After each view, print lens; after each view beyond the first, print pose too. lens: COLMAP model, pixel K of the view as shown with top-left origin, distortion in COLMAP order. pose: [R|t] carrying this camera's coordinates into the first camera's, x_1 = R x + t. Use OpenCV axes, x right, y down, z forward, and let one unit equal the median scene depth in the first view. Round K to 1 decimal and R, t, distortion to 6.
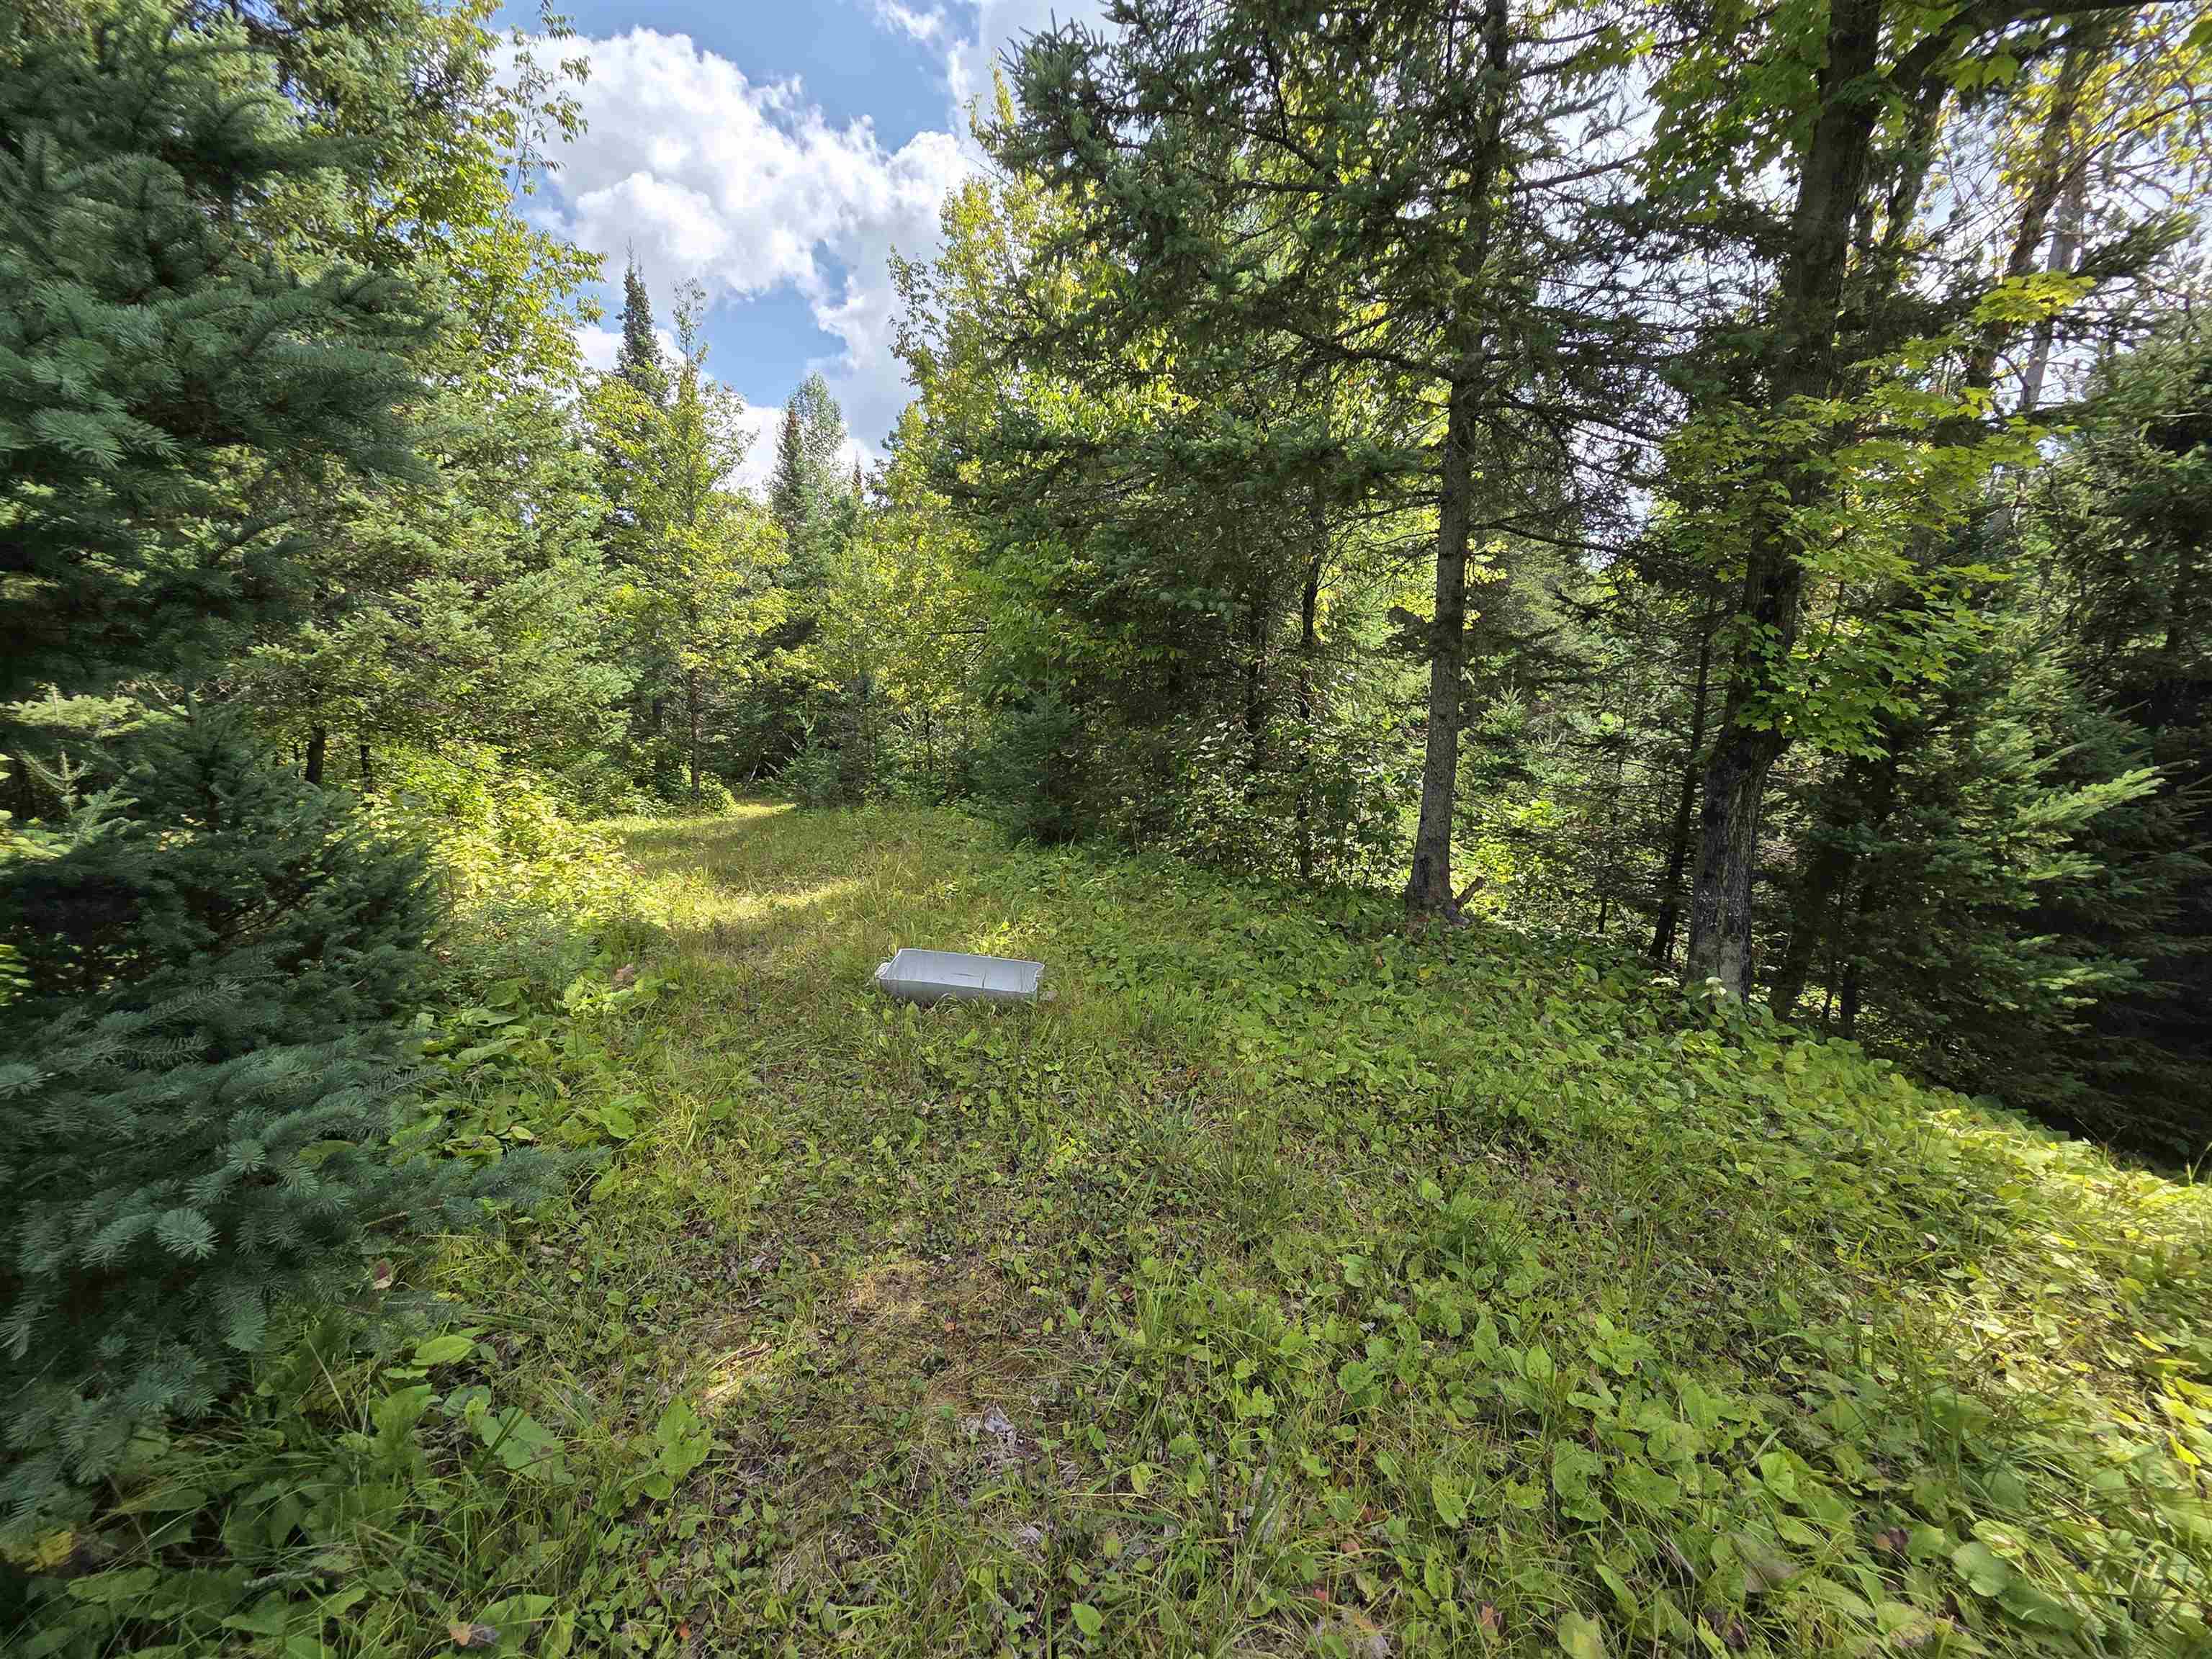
lens RADIAL K [[895.6, 0, 1072.8], [0, 895.6, 835.2], [0, 0, 1]] dist [0.010263, 0.000383]
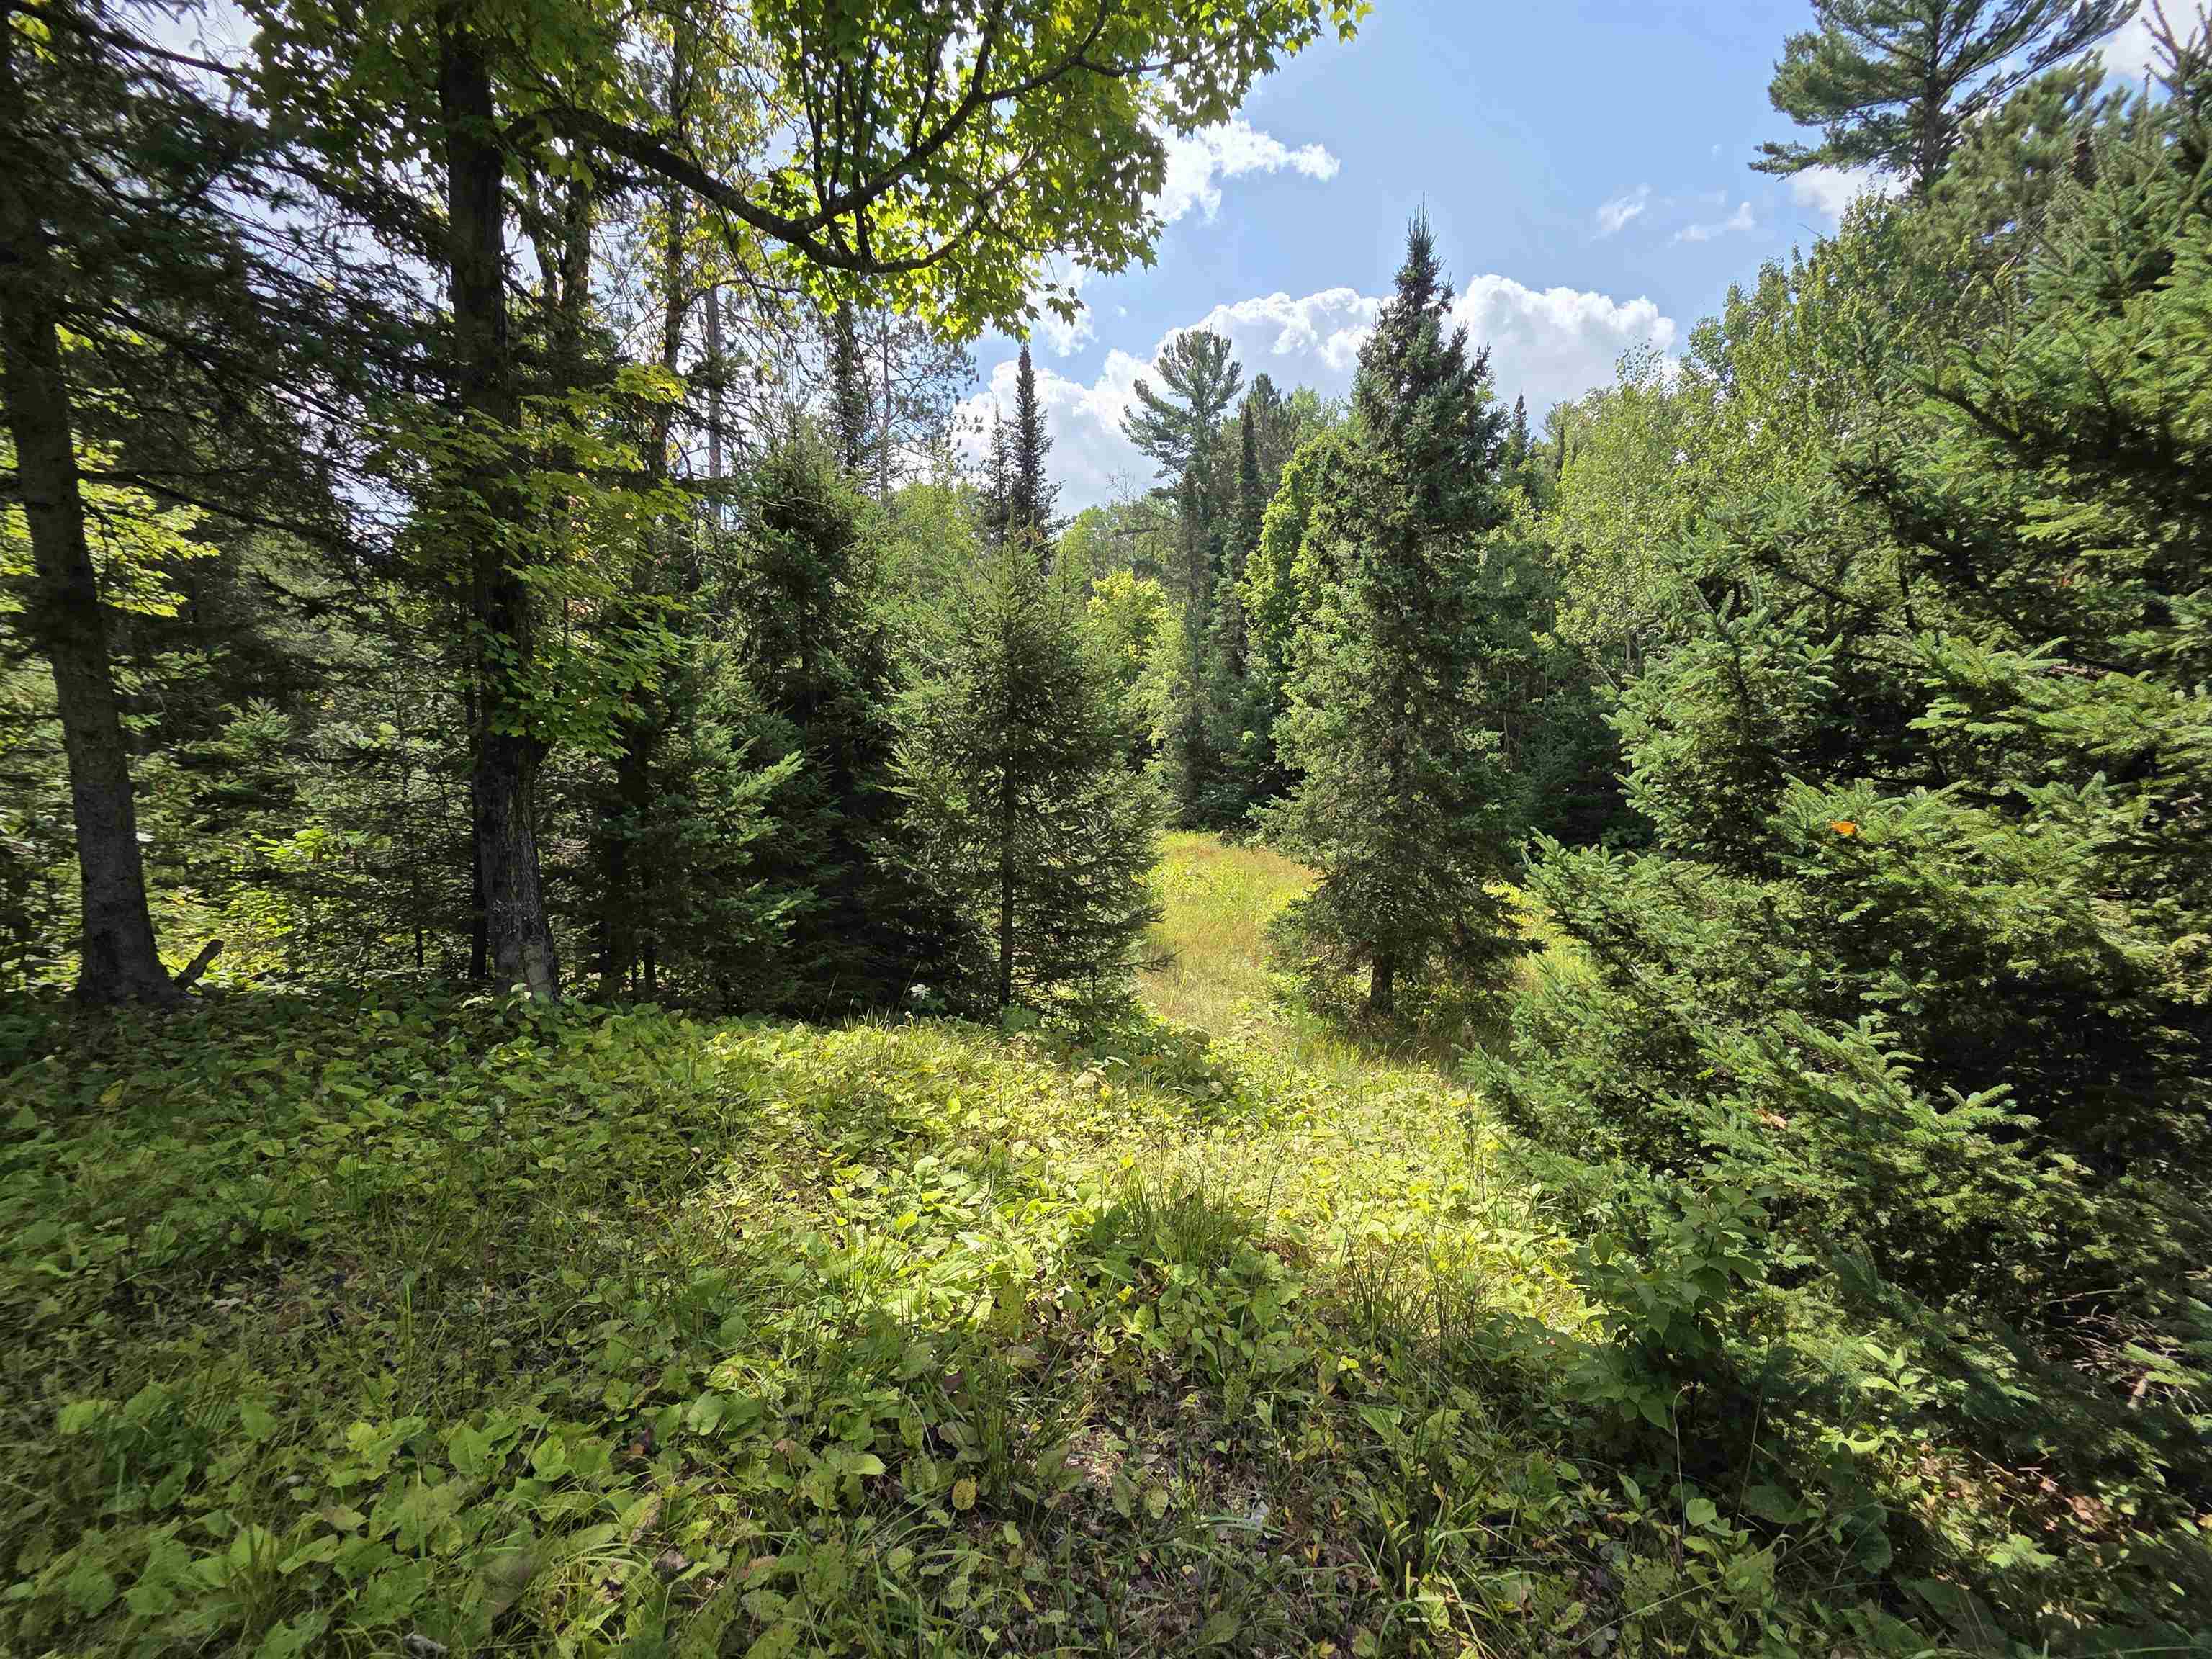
lens RADIAL K [[895.6, 0, 1114.9], [0, 895.6, 836.4], [0, 0, 1]] dist [0.010263, 0.000383]
pose [[0.429543, -0.142940, 0.891662, 0.125093], [0.148714, 0.985109, 0.086280, 0.008575], [-0.890717, 0.095541, 0.444404, -0.049336]]
